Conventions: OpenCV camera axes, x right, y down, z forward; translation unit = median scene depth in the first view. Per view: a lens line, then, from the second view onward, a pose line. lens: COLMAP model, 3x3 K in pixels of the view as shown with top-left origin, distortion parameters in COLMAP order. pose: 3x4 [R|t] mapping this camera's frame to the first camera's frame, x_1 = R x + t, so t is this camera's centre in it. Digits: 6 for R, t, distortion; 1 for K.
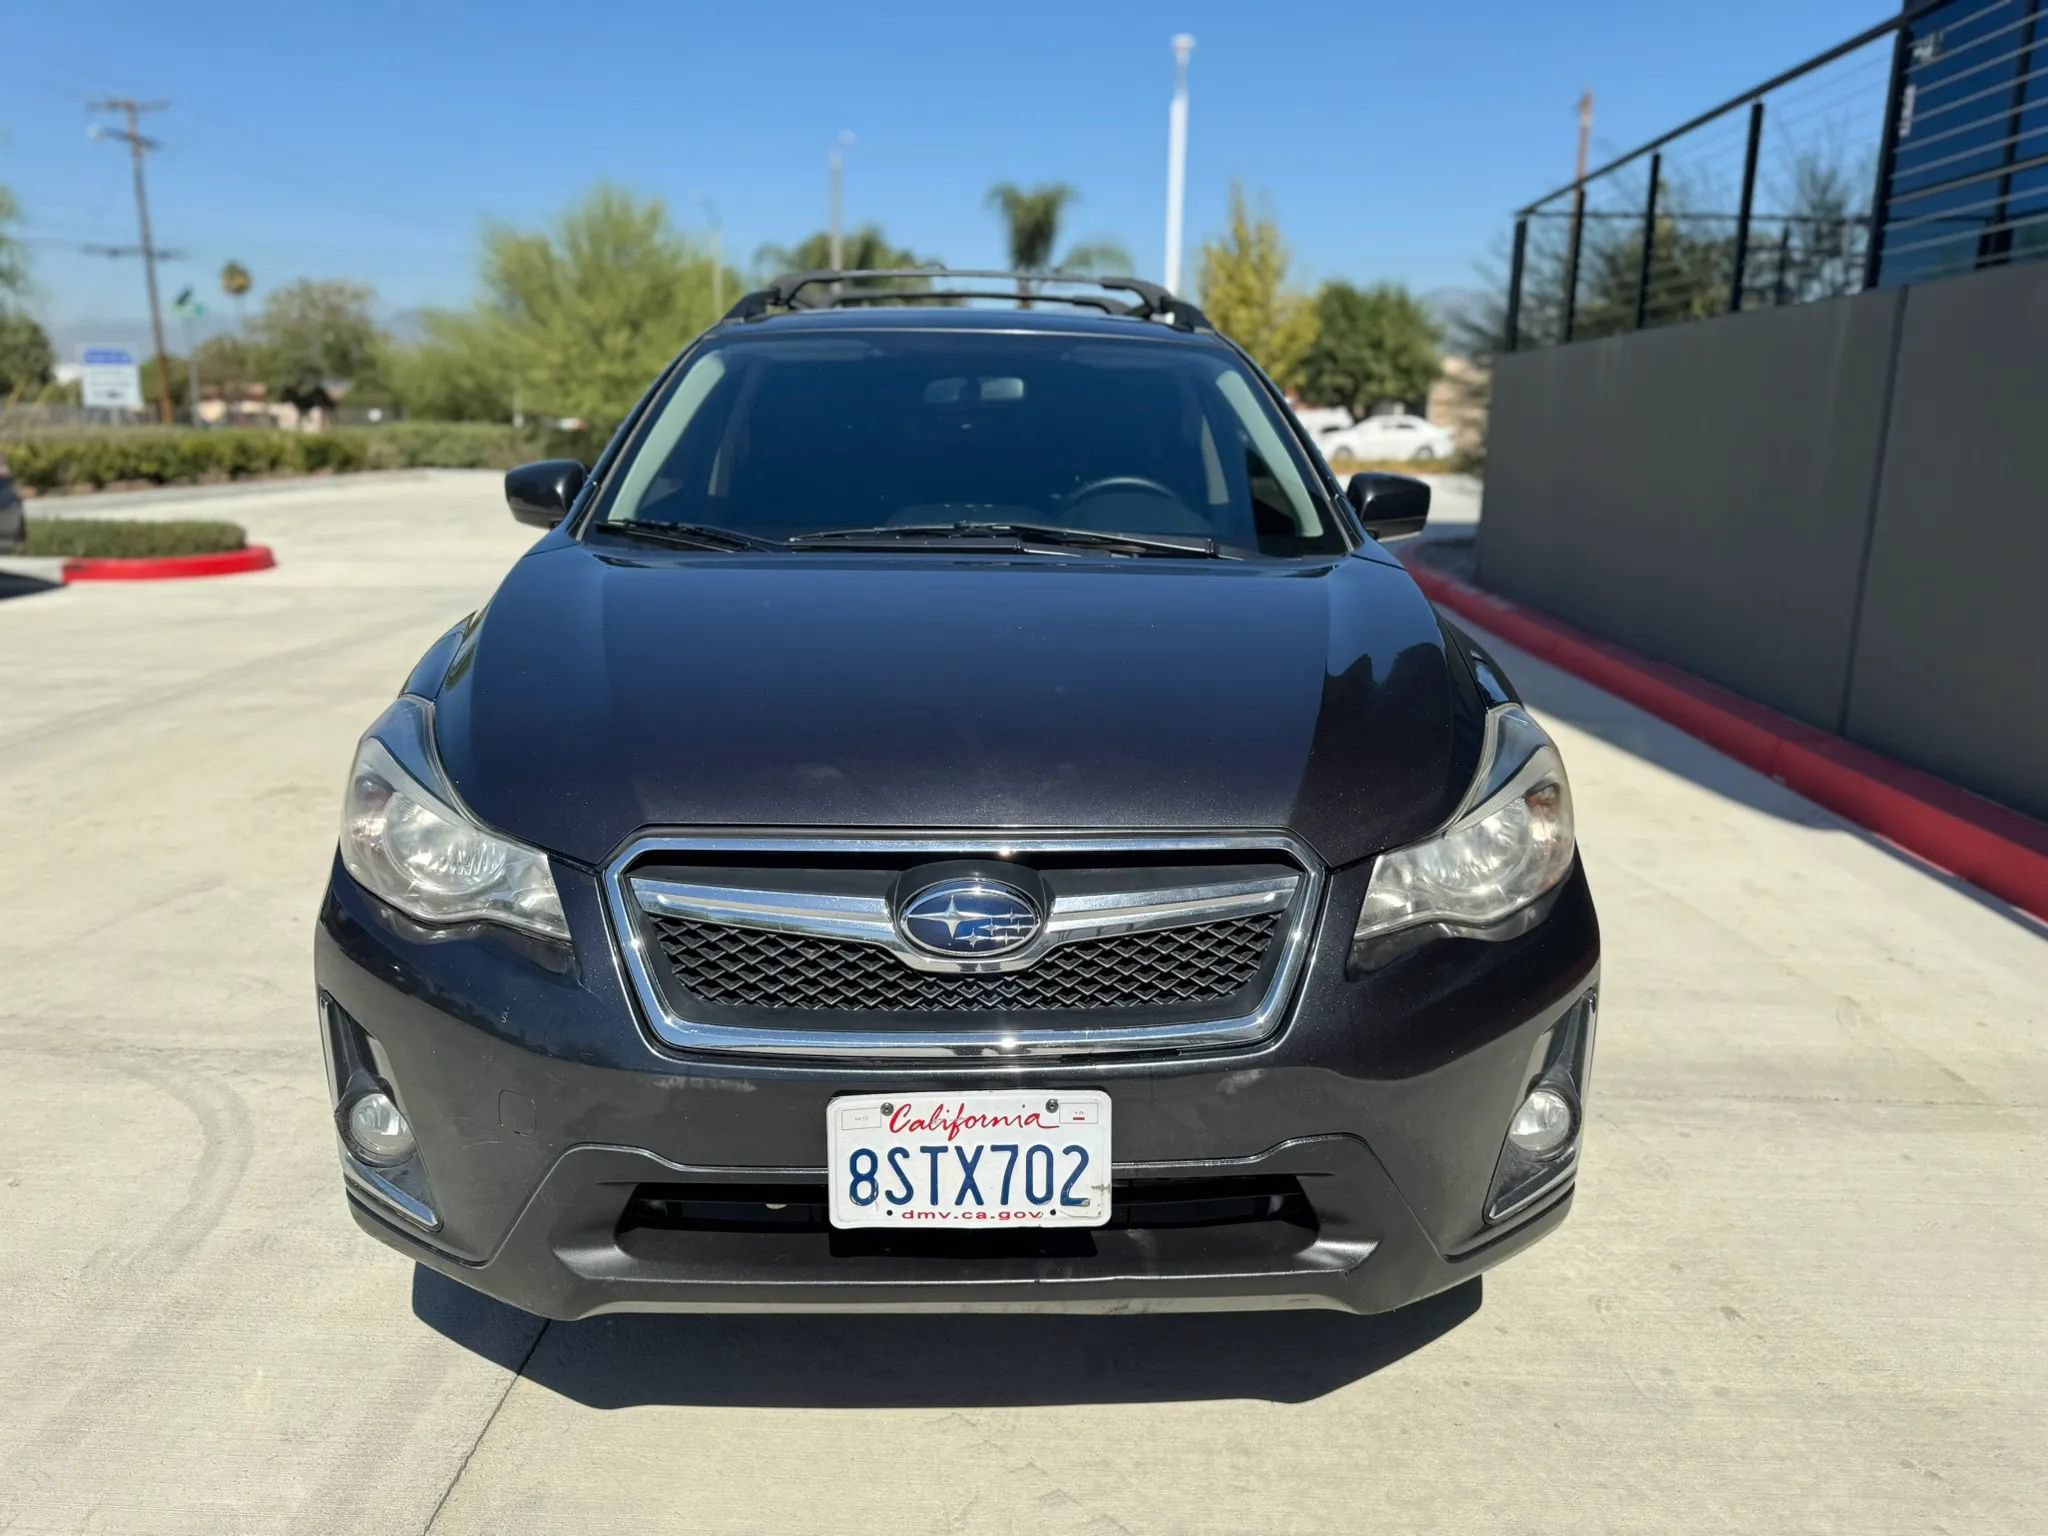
lens RADIAL K [[1459.4, 0, 1013.9], [0, 1459.4, 784.0], [0, 0, 1]] dist [0.033695, -0.036566]
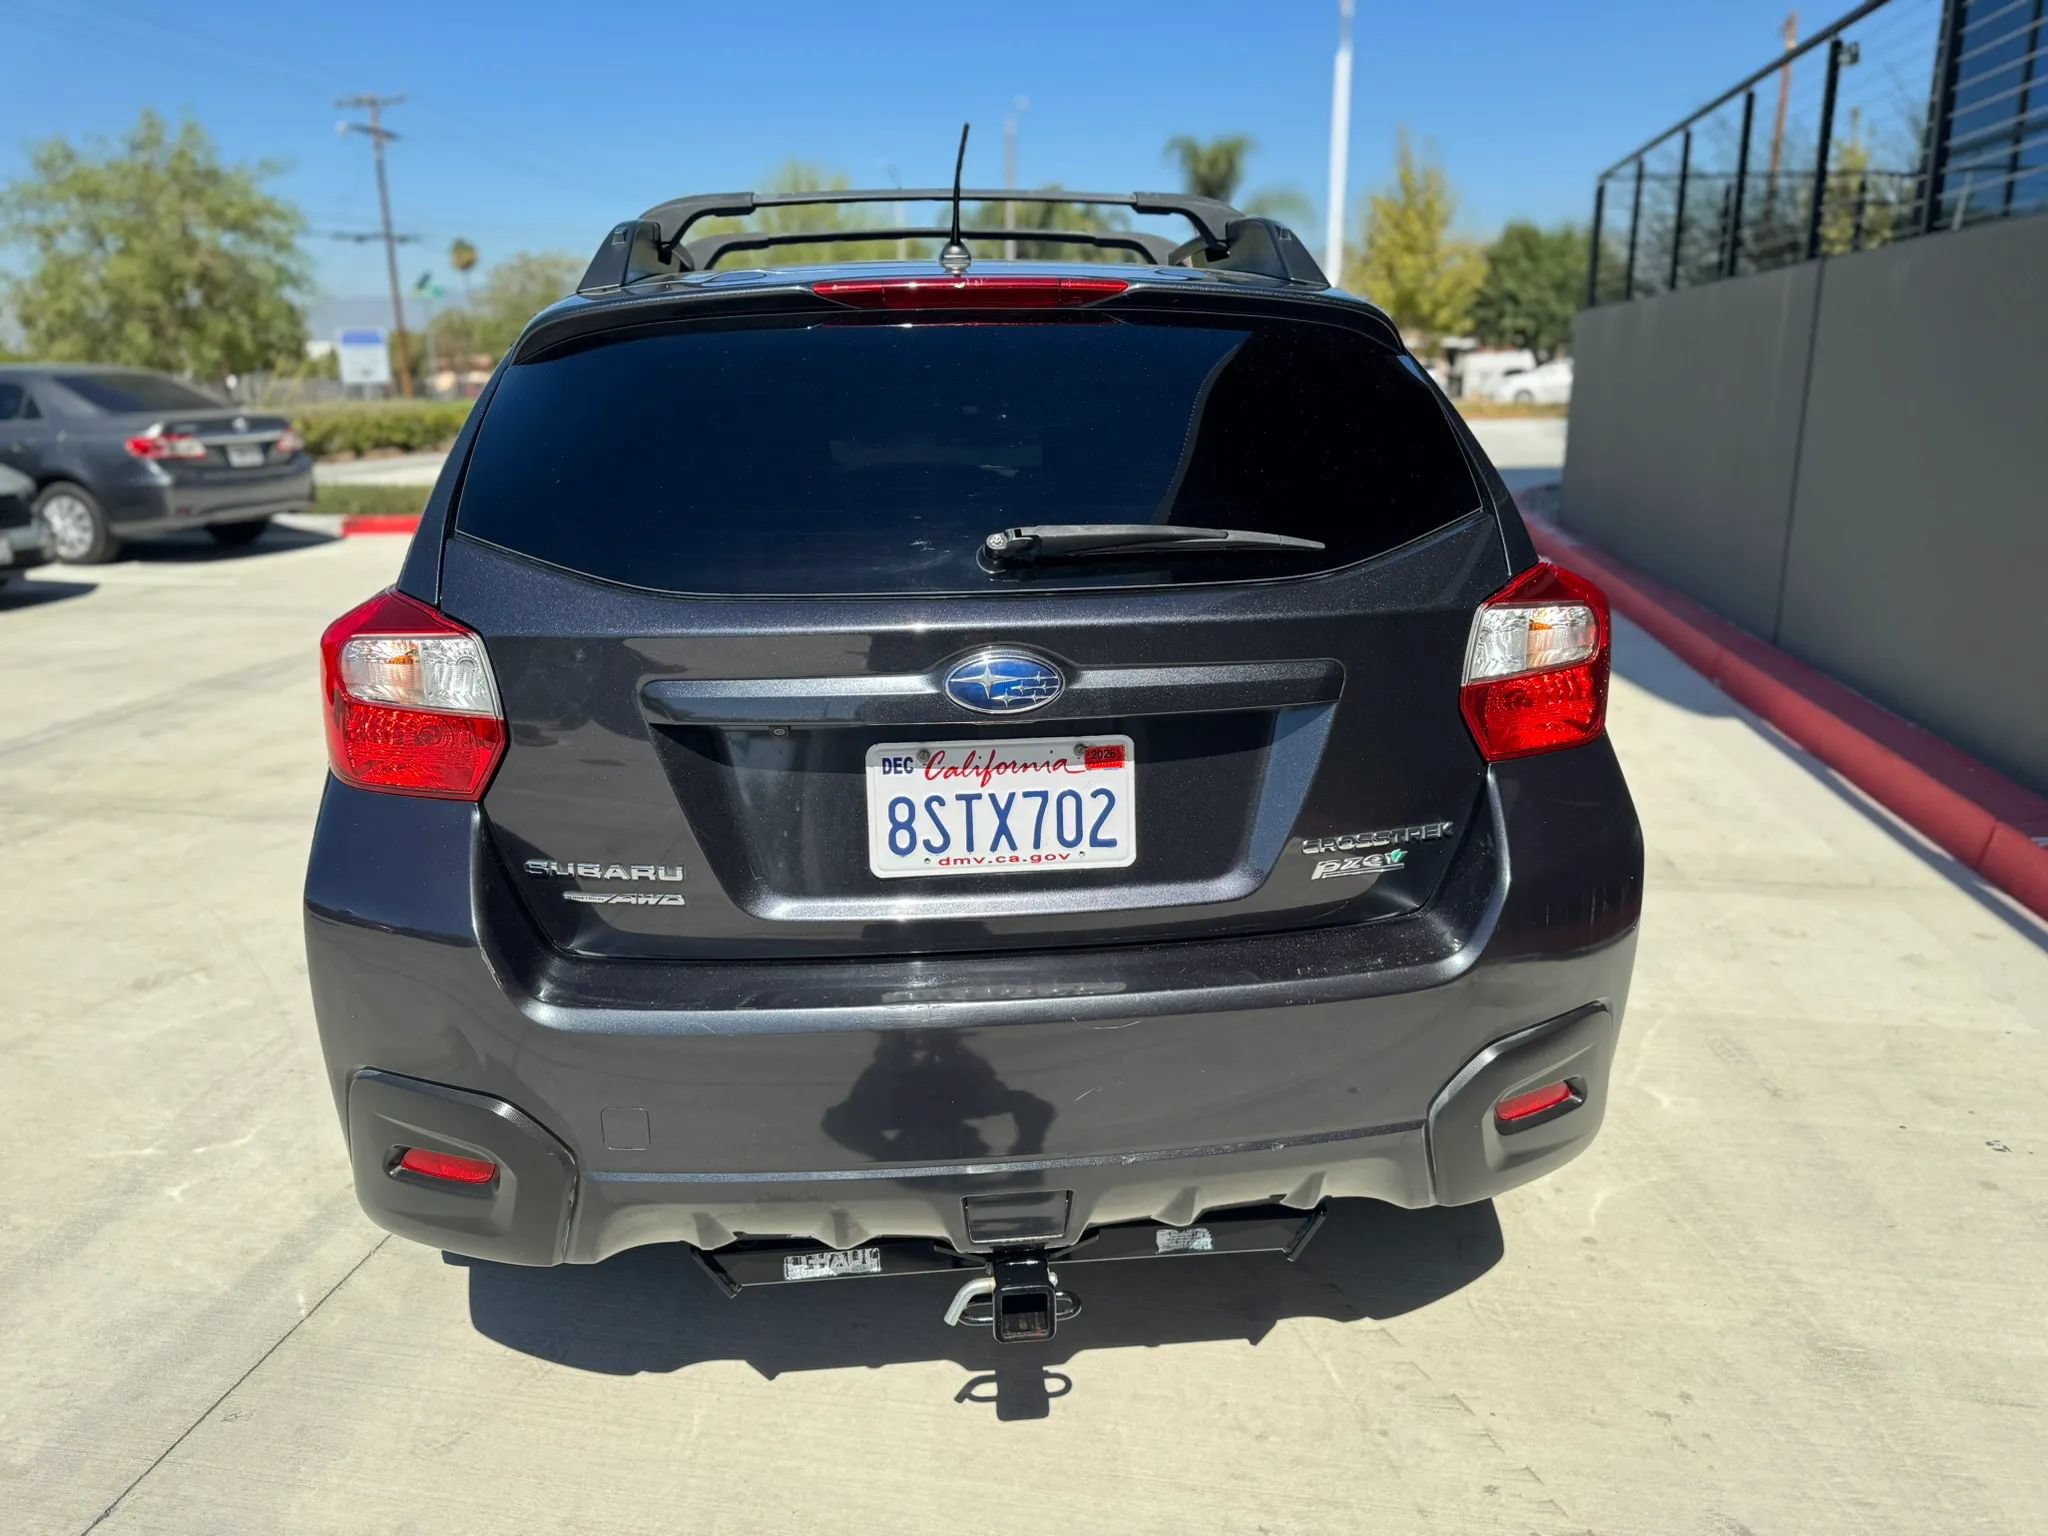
lens RADIAL K [[1459.4, 0, 1013.9], [0, 1459.4, 784.0], [0, 0, 1]] dist [0.033695, -0.036566]
pose [[0.991791, 0.011521, -0.127350, 0.020186], [-0.007562, 0.999474, 0.031527, 0.008678], [0.127646, -0.030305, 0.991357, -0.047088]]
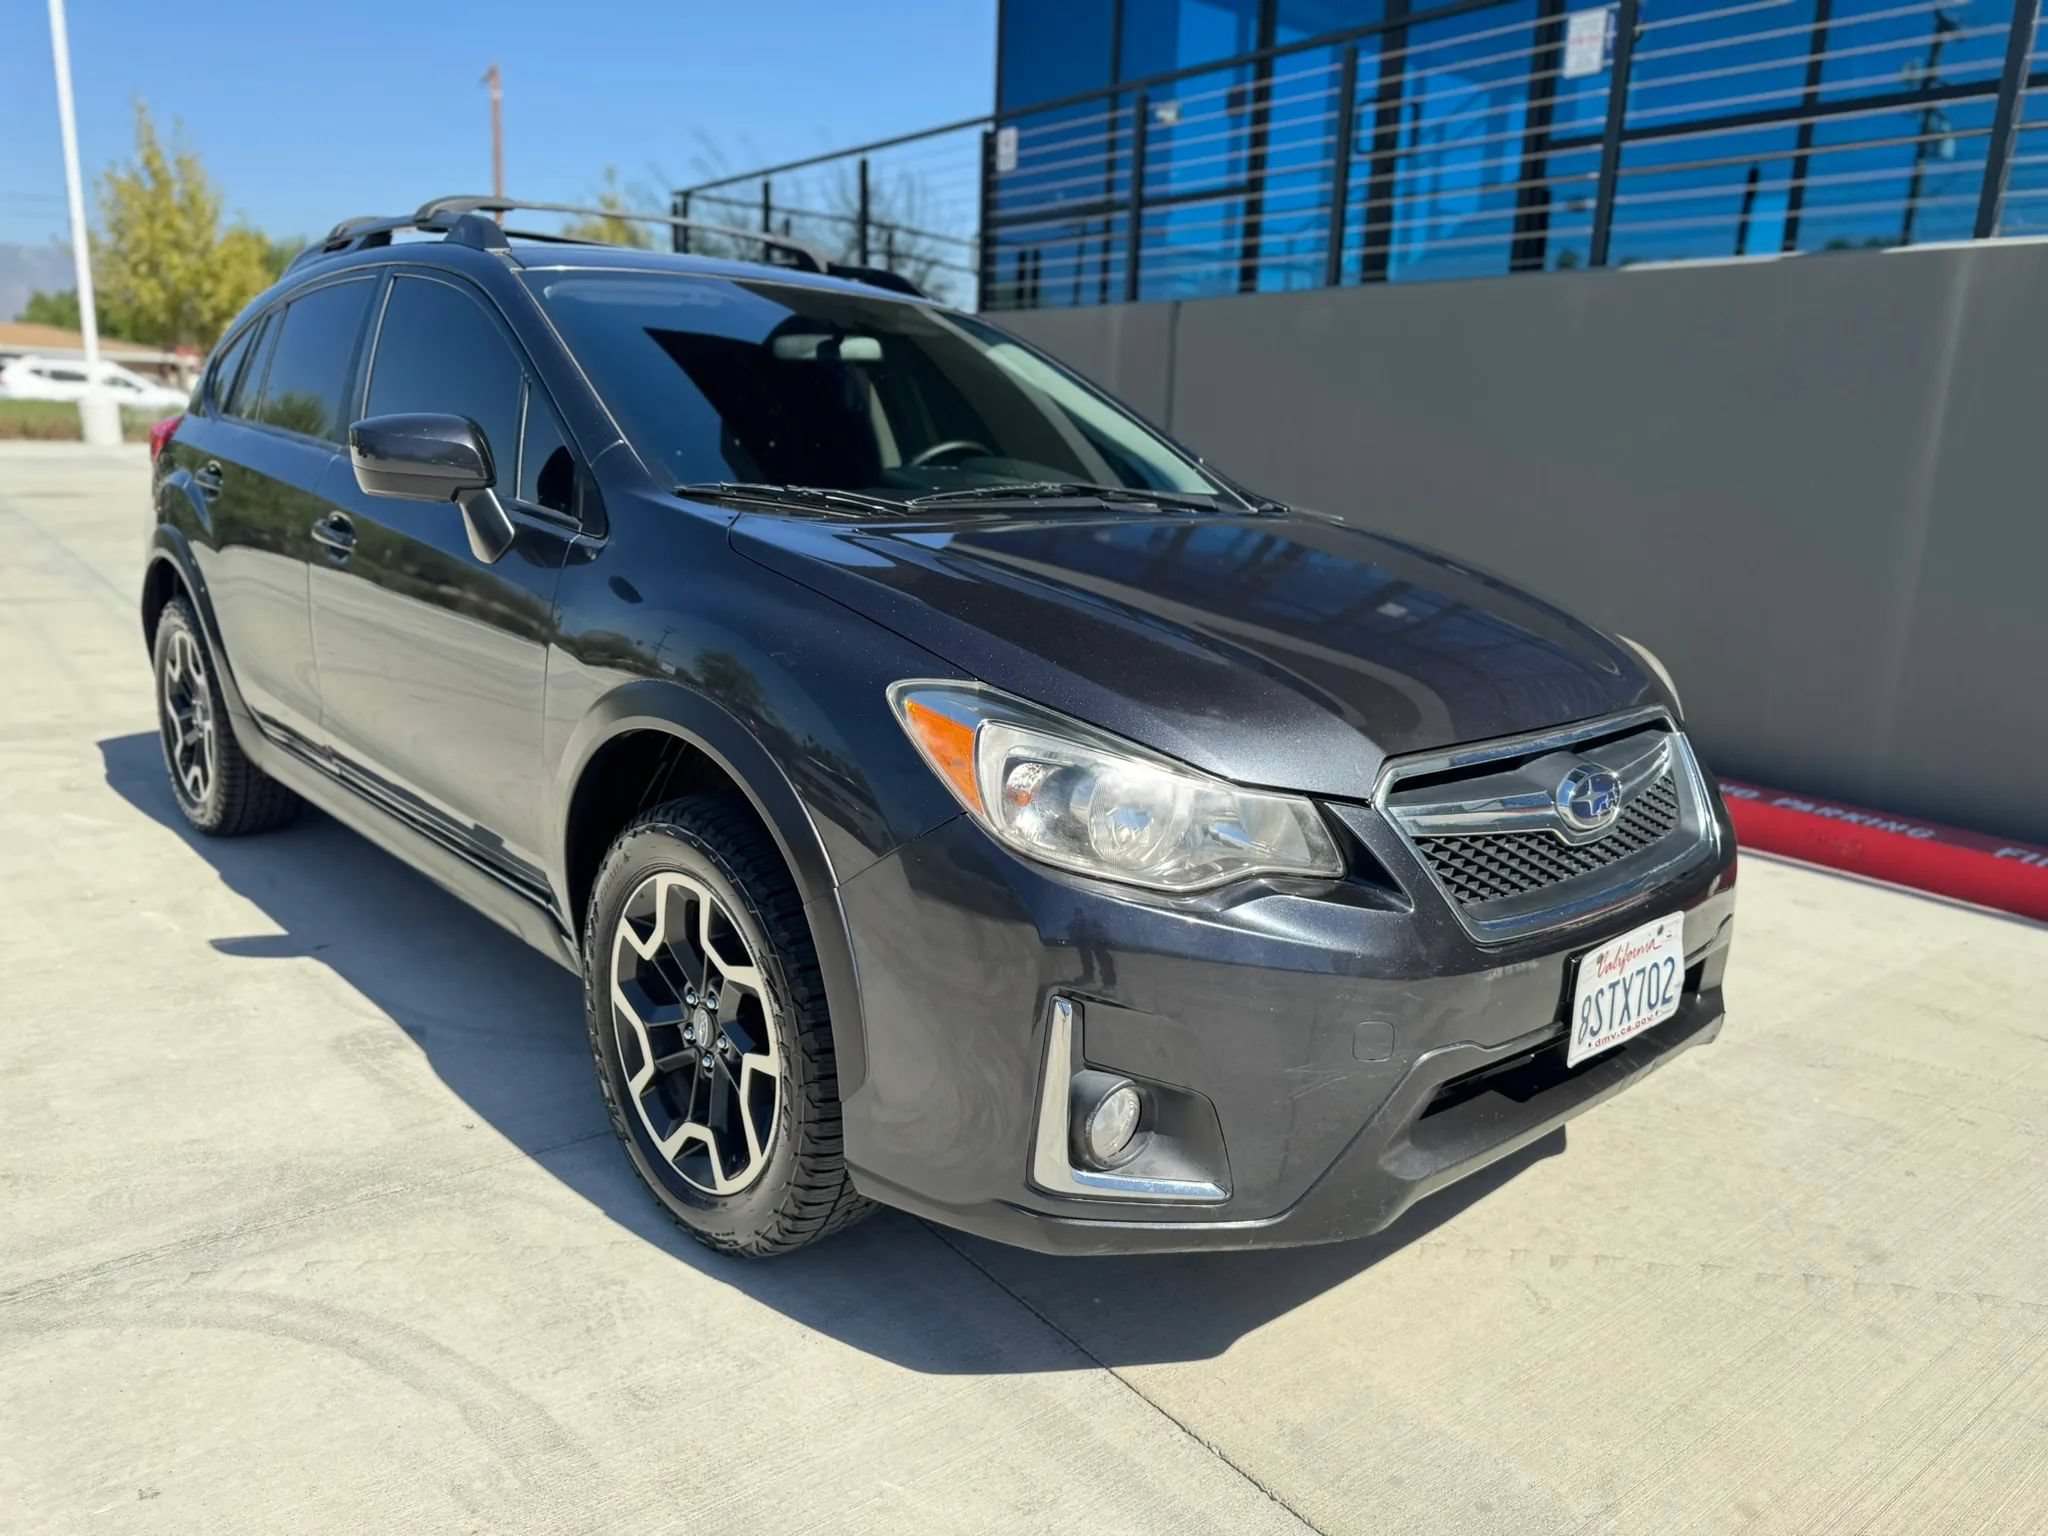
lens RADIAL K [[1459.4, 0, 1013.9], [0, 1459.4, 784.0], [0, 0, 1]] dist [0.033695, -0.036566]
pose [[0.760260, -0.142836, 0.633721, -0.064826], [0.131934, 0.989147, 0.064669, -0.003138], [-0.636080, 0.034444, 0.770854, 0.019640]]
